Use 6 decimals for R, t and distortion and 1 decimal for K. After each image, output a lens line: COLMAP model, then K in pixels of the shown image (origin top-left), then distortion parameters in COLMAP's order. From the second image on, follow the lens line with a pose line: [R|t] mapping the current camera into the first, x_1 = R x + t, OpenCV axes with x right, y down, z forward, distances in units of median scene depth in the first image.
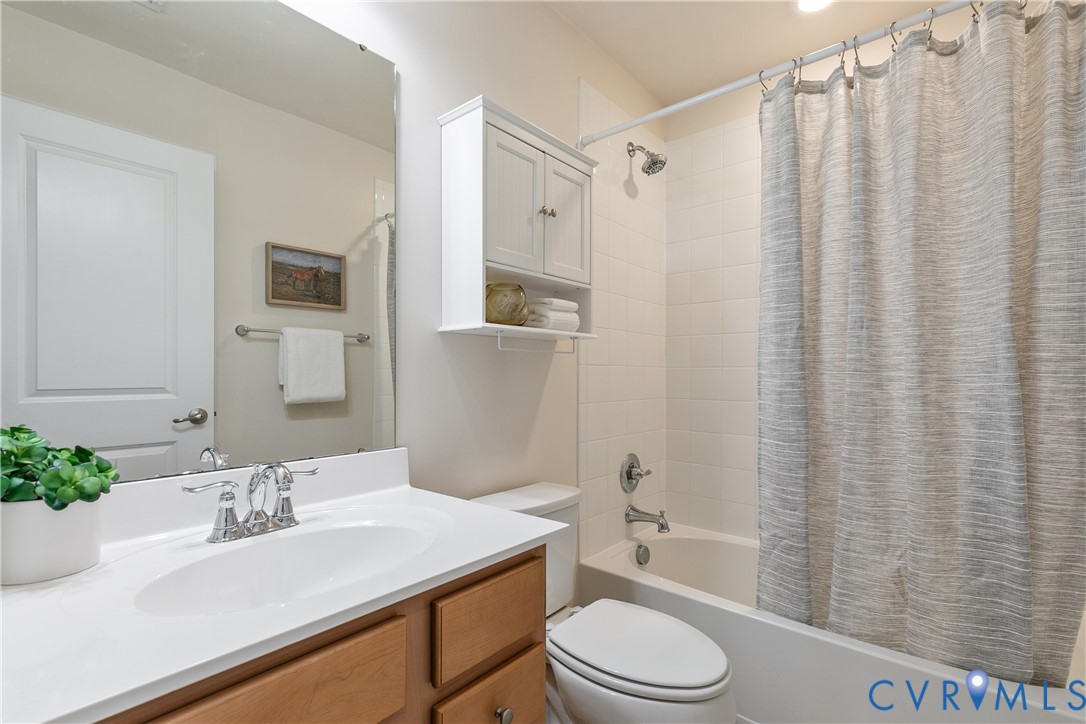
lens RADIAL K [[501.4, 0, 546.6], [0, 501.4, 368.2], [0, 0, 1]] dist [0.008415, -0.002130]
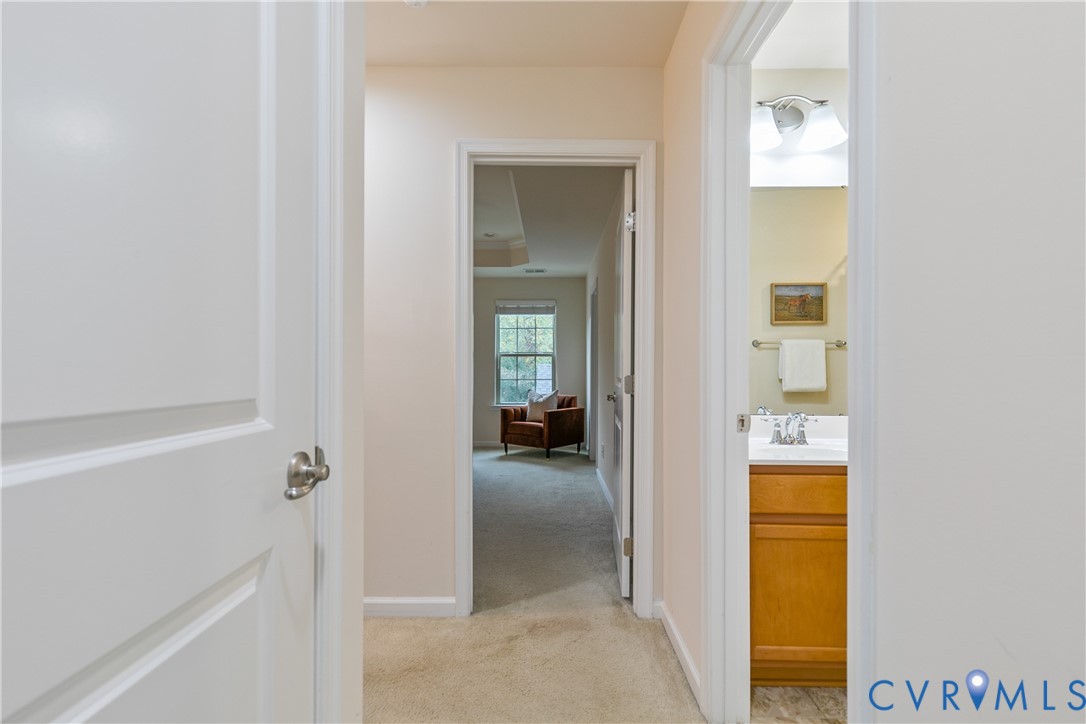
lens RADIAL K [[501.4, 0, 545.2], [0, 501.4, 367.9], [0, 0, 1]] dist [0.008415, -0.002130]
pose [[0.638265, 0.004779, -0.769802, 0.166365], [-0.000772, 0.999984, 0.005568, -0.006225], [0.769816, -0.002959, 0.638259, -0.472978]]
